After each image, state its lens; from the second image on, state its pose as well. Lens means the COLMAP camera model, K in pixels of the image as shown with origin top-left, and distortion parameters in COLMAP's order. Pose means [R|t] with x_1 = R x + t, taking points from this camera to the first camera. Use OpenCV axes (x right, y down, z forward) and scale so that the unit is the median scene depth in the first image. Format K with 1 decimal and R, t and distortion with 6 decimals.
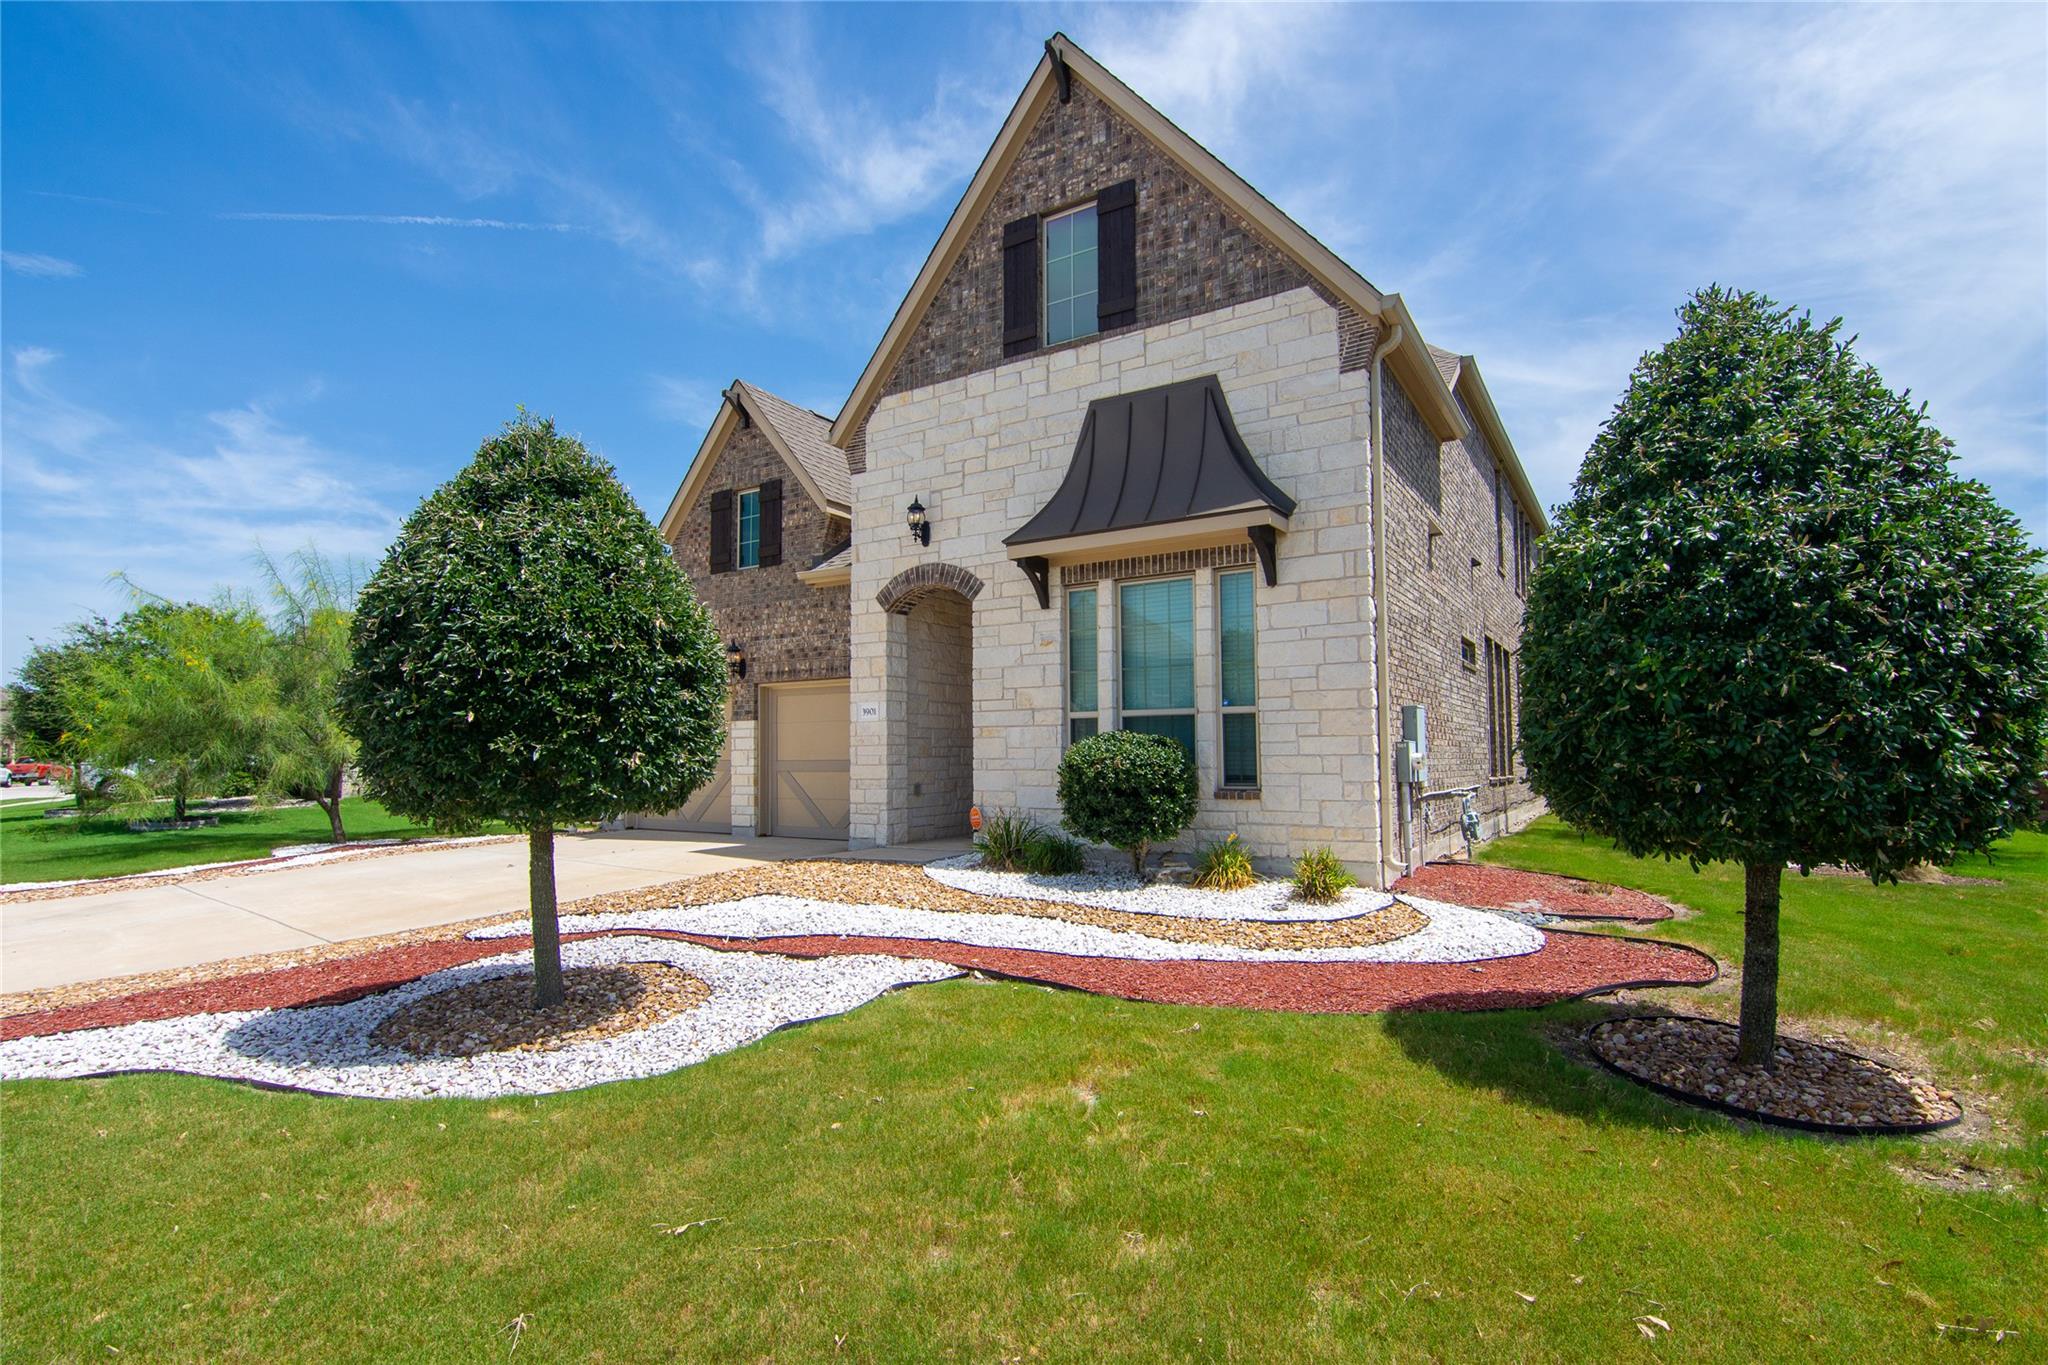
lens RADIAL K [[1002.8, 0, 1022.1], [0, 1002.8, 692.5], [0, 0, 1]] dist [0.000107, -0.014293]
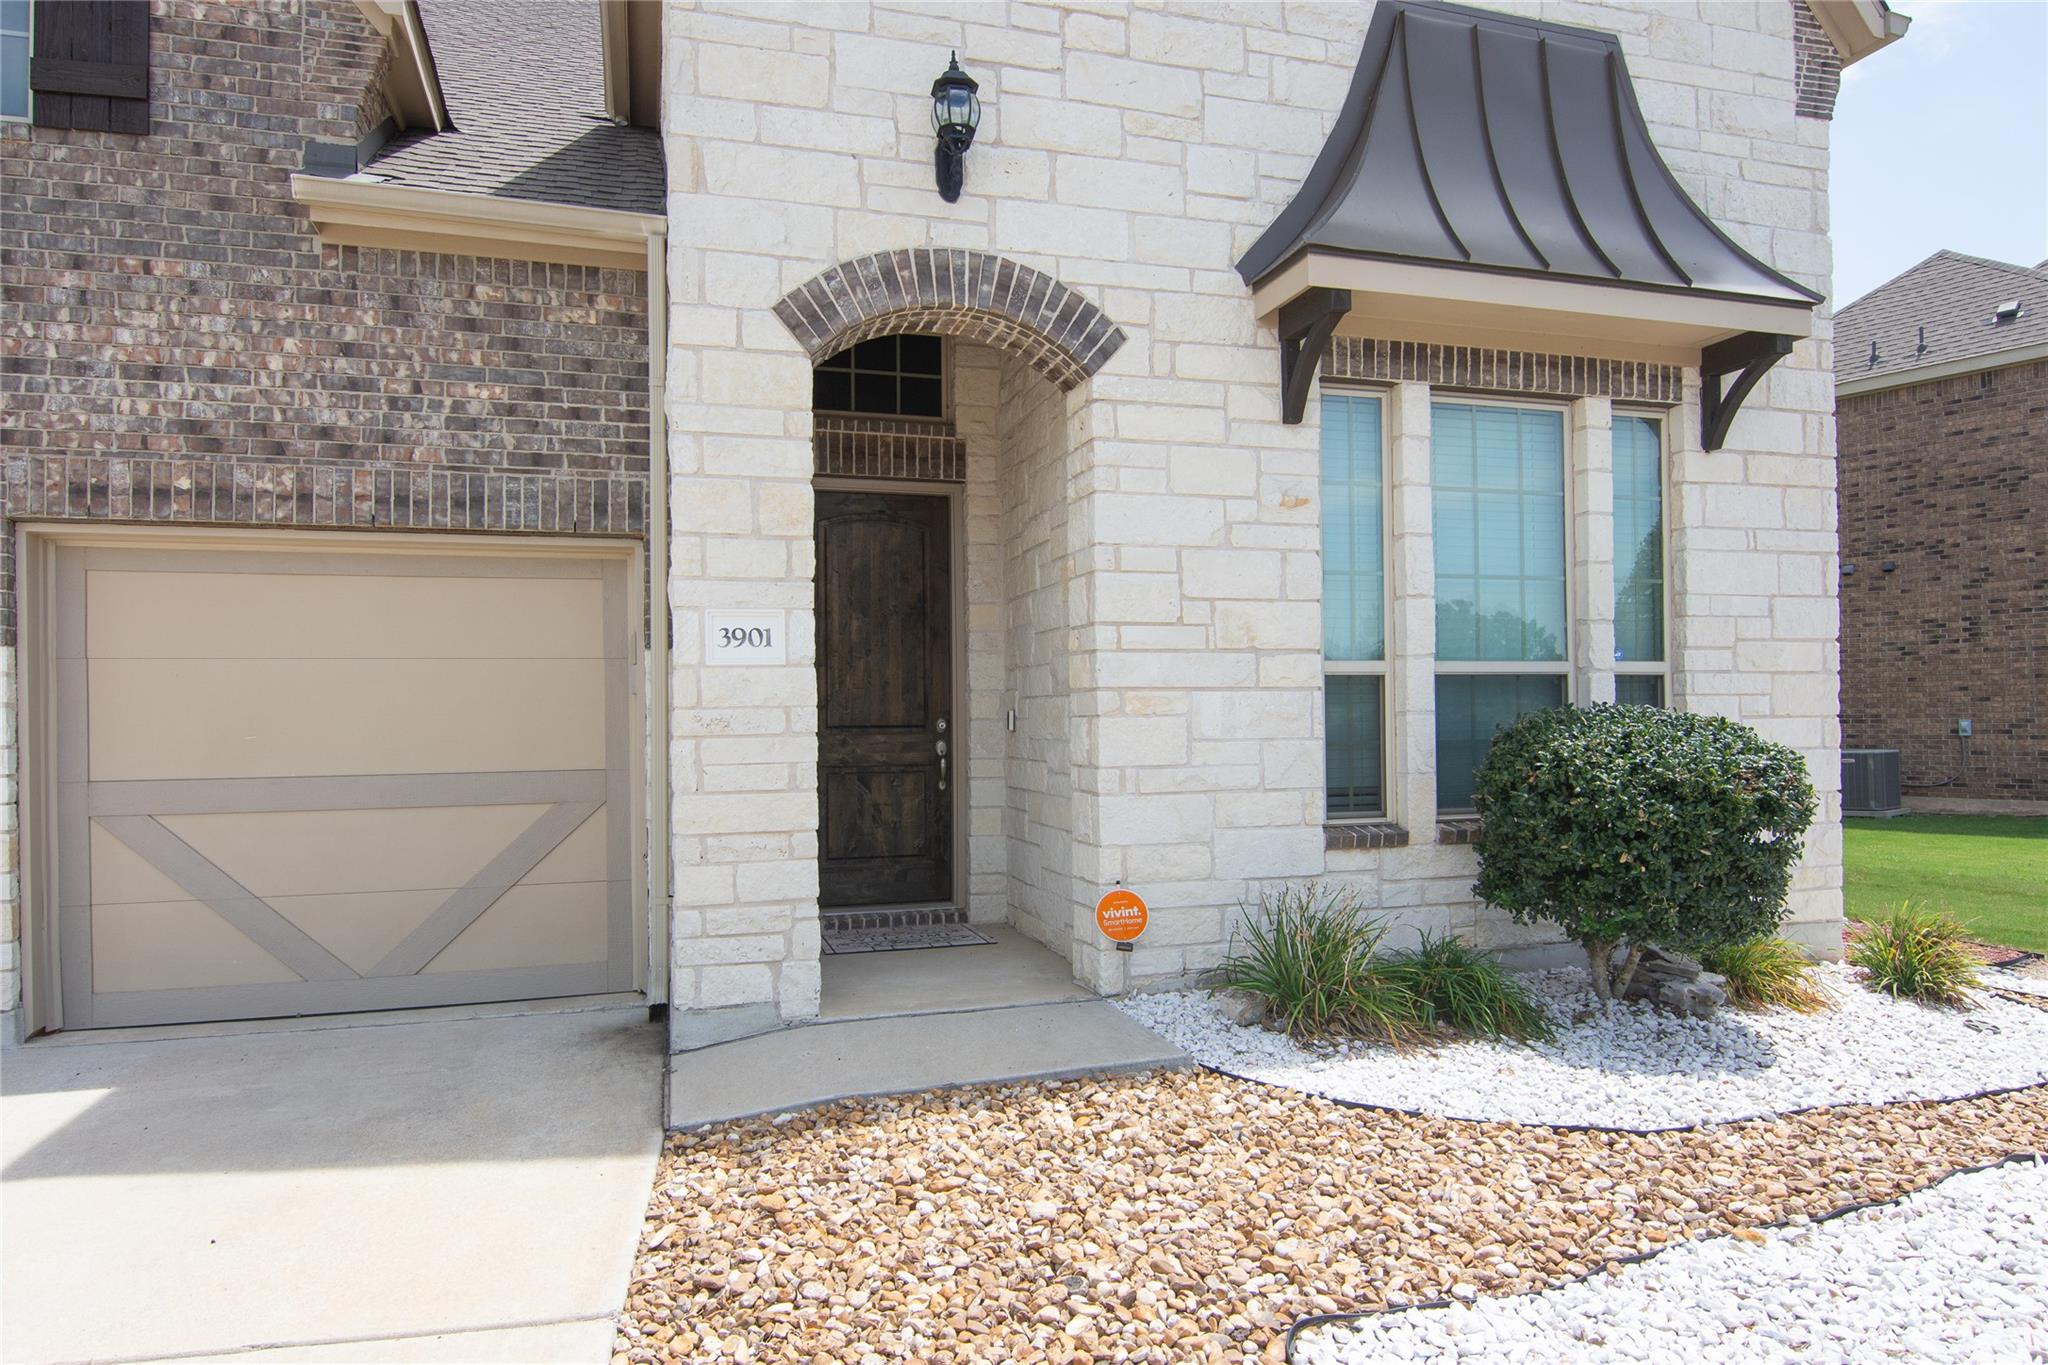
lens RADIAL K [[1236.3, 0, 1024.0], [0, 1236.3, 682.5], [0, 0, 1]] dist [-0.006400, -0.004356]
pose [[0.651454, 0.017447, 0.758488, -0.446301], [-0.043182, 0.998968, 0.014109, 0.026534], [-0.757458, -0.041944, 0.651535, 0.710260]]
